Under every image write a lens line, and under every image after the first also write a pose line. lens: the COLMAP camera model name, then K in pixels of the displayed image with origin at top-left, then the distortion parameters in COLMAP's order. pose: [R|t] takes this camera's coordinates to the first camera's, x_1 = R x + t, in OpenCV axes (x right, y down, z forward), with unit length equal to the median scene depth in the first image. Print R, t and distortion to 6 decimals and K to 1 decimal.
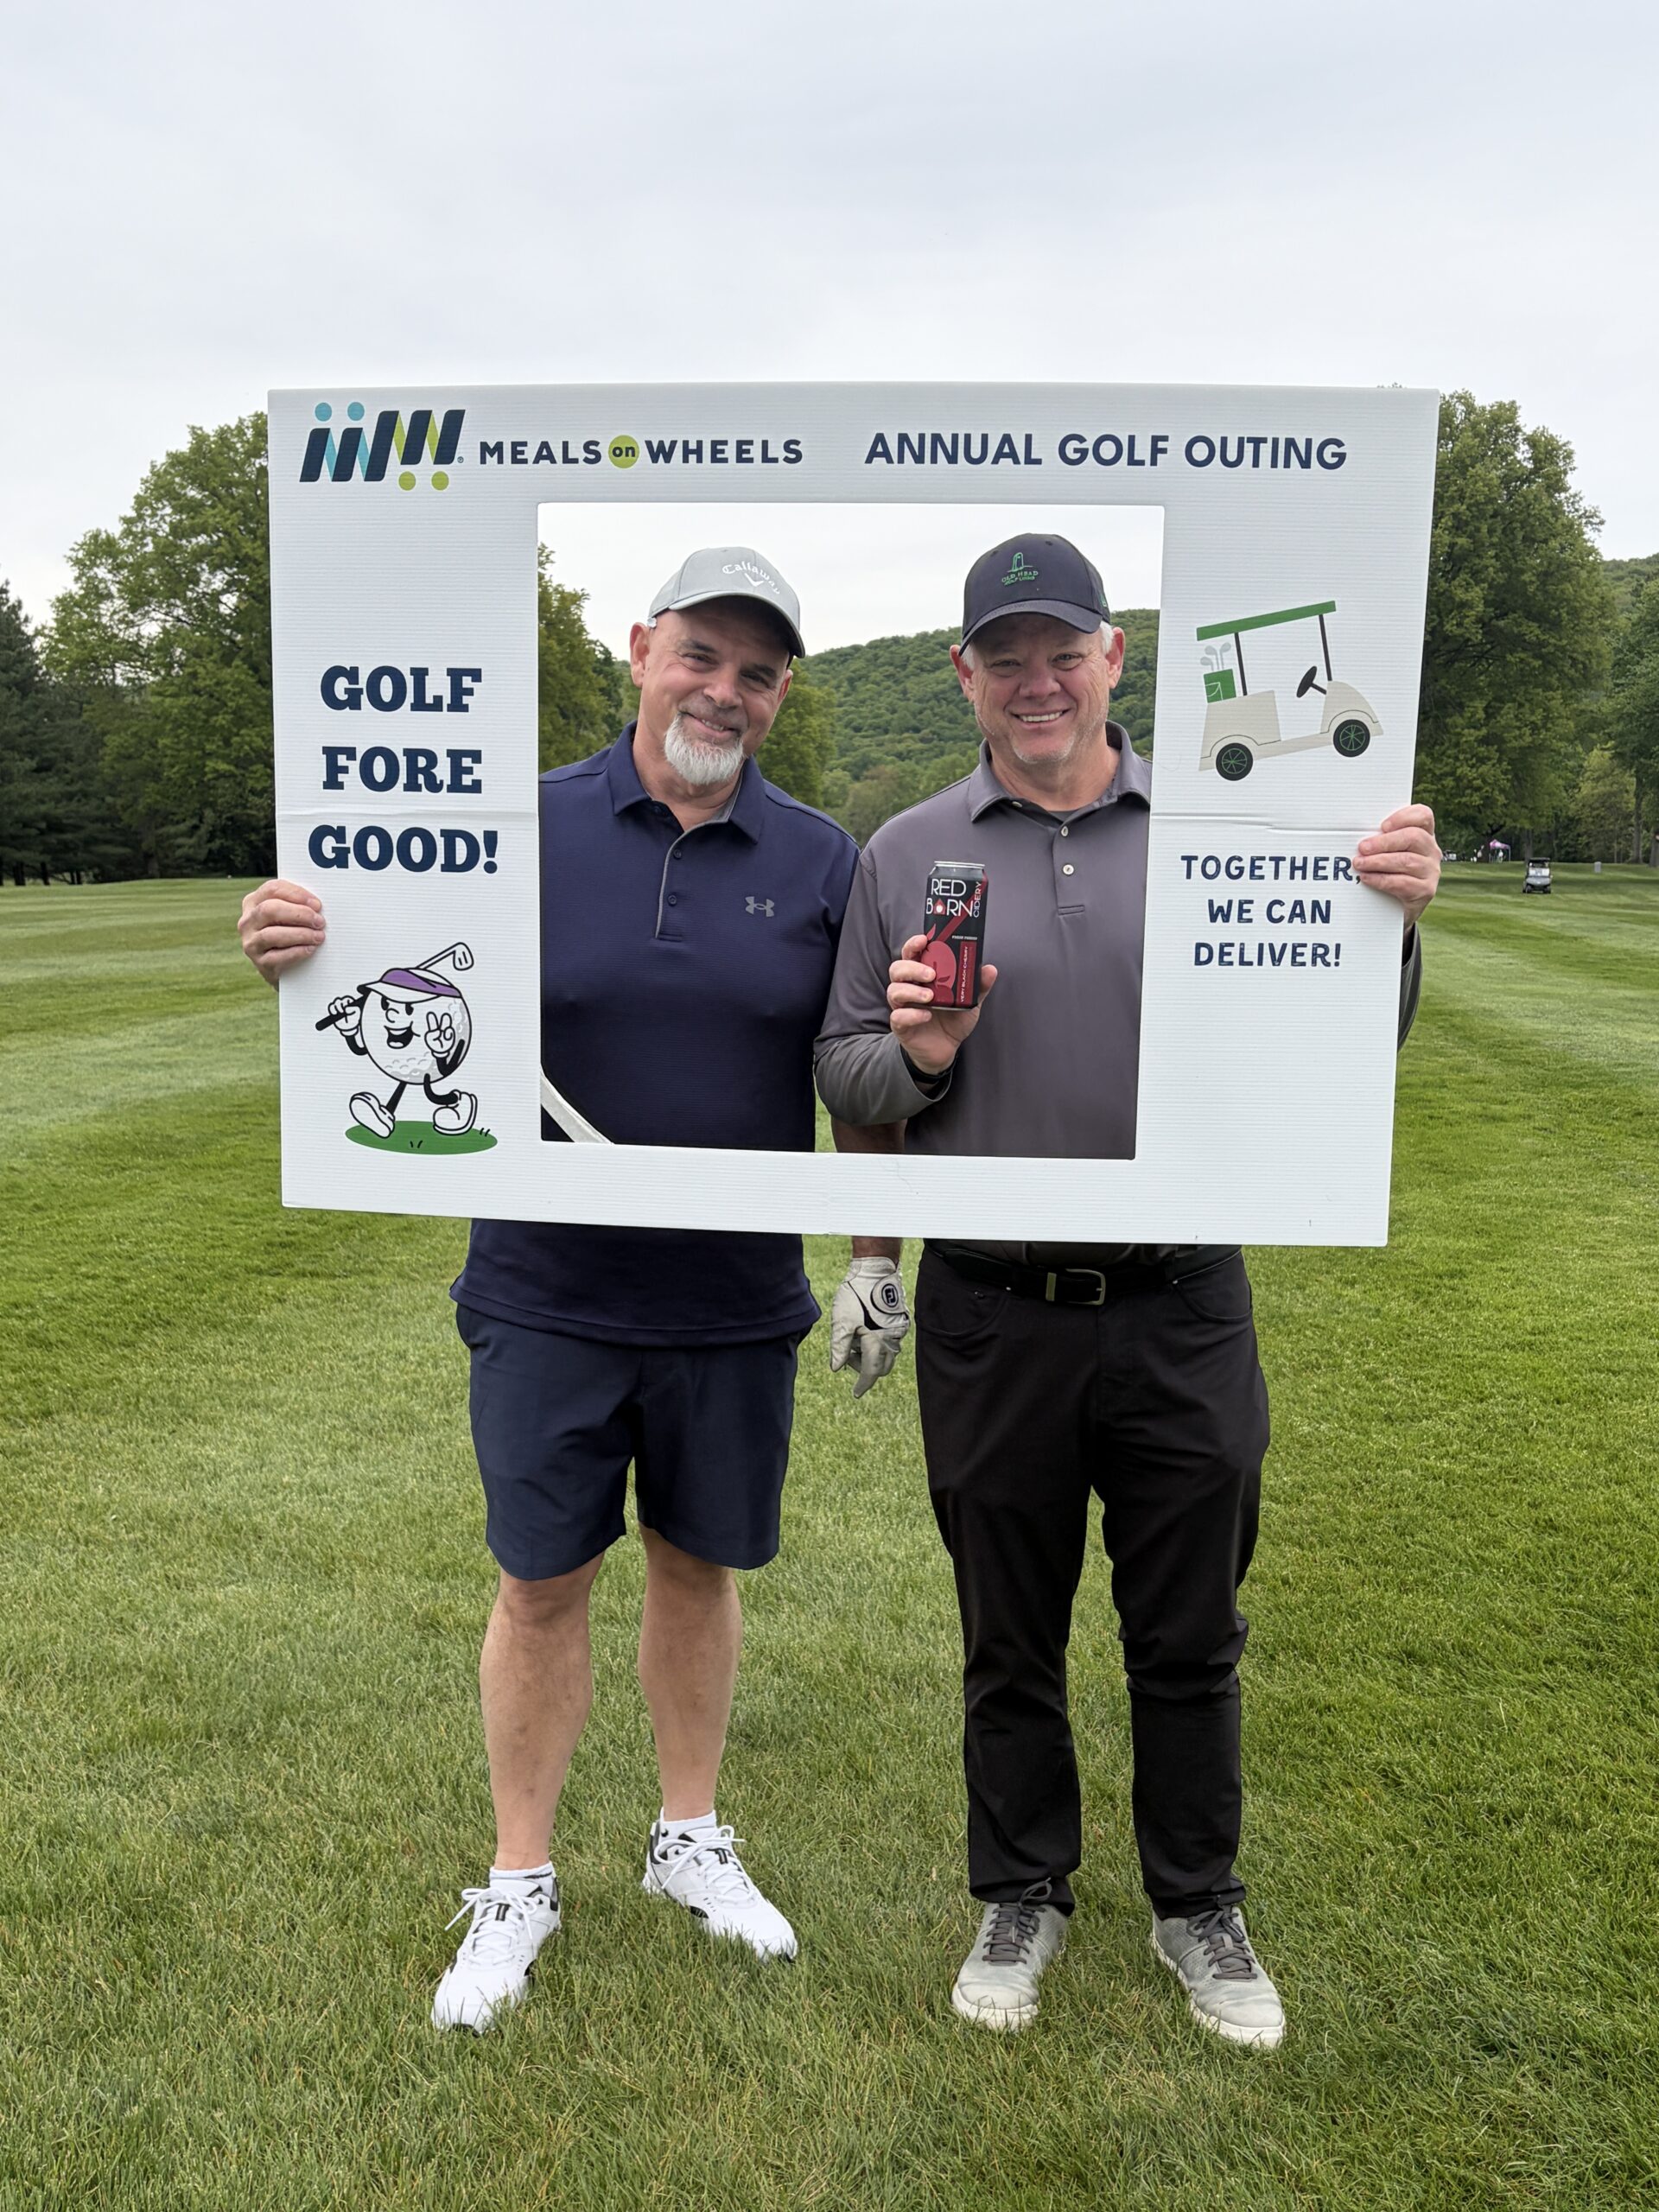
lens RADIAL K [[2213.1, 0, 829.5], [0, 2213.1, 1106.0], [0, 0, 1]] dist [0.049603, -0.023560]
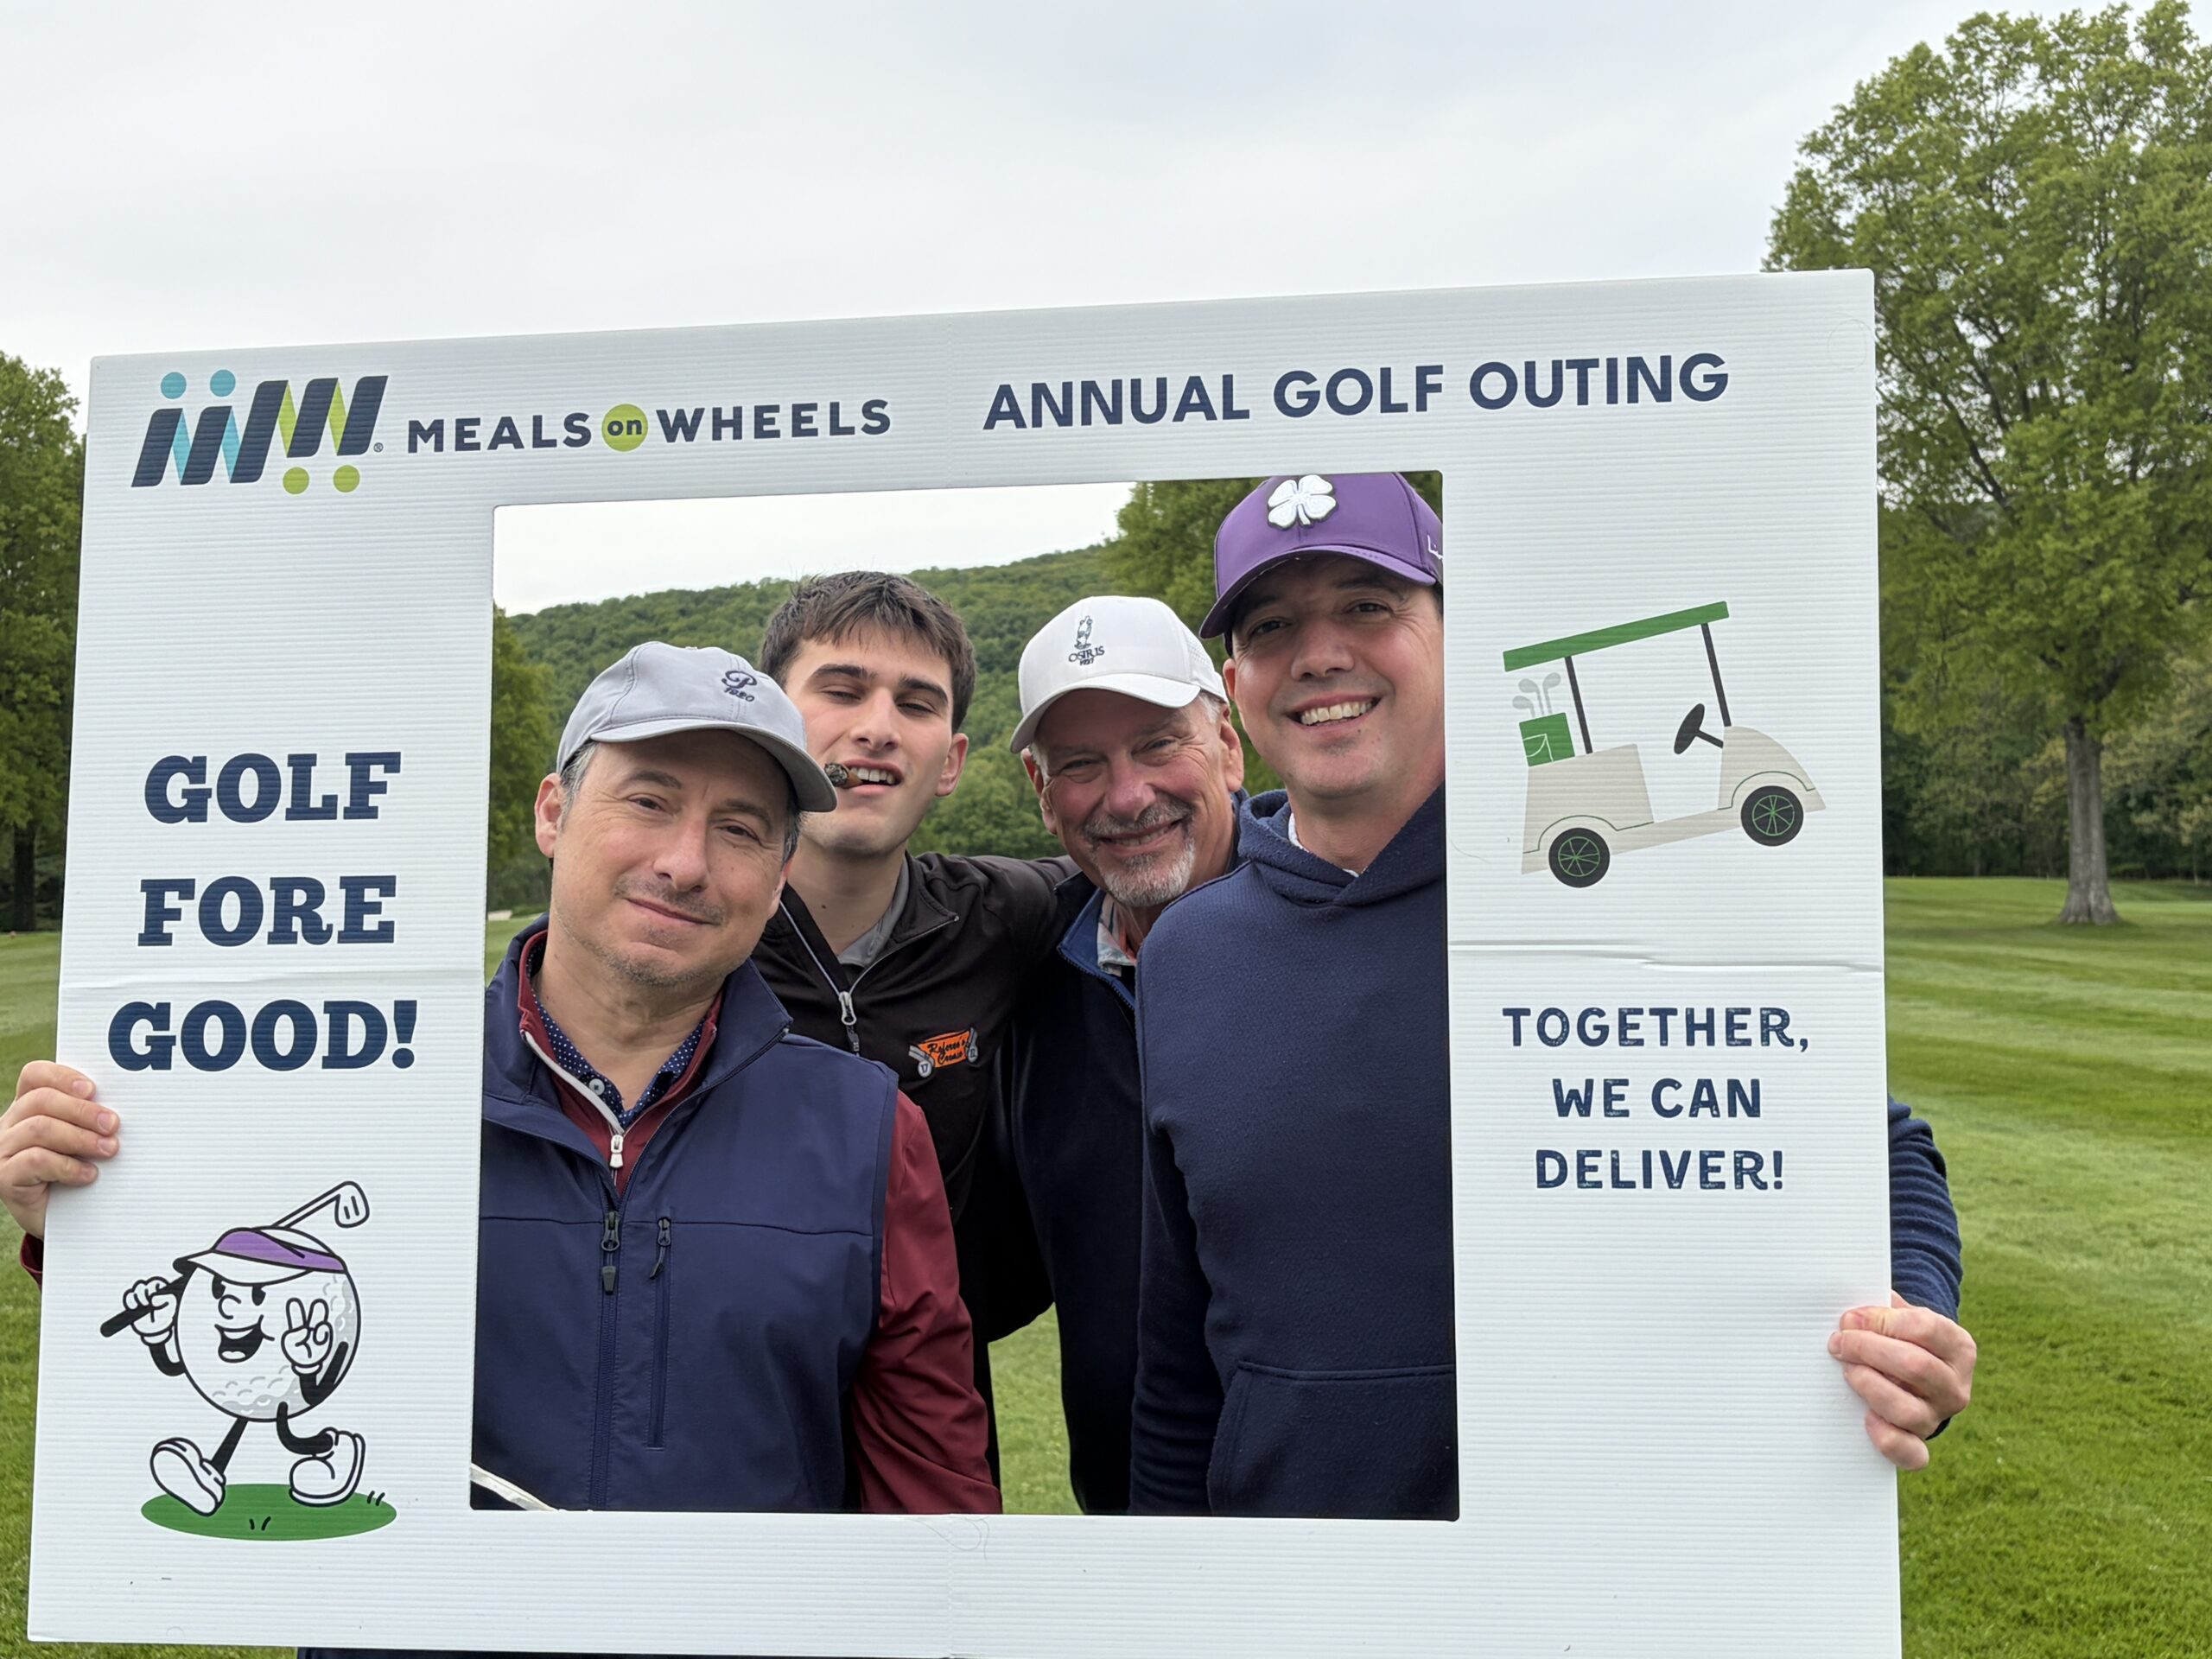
lens RADIAL K [[1506.0, 0, 1106.0], [0, 1506.0, 829.5], [0, 0, 1]] dist [0.082048, -0.125812]
pose [[0.999222, -0.032919, -0.021718, 0.058505], [0.029417, 0.988916, -0.145533, -0.104081], [0.026268, 0.144781, 0.989115, 0.570455]]
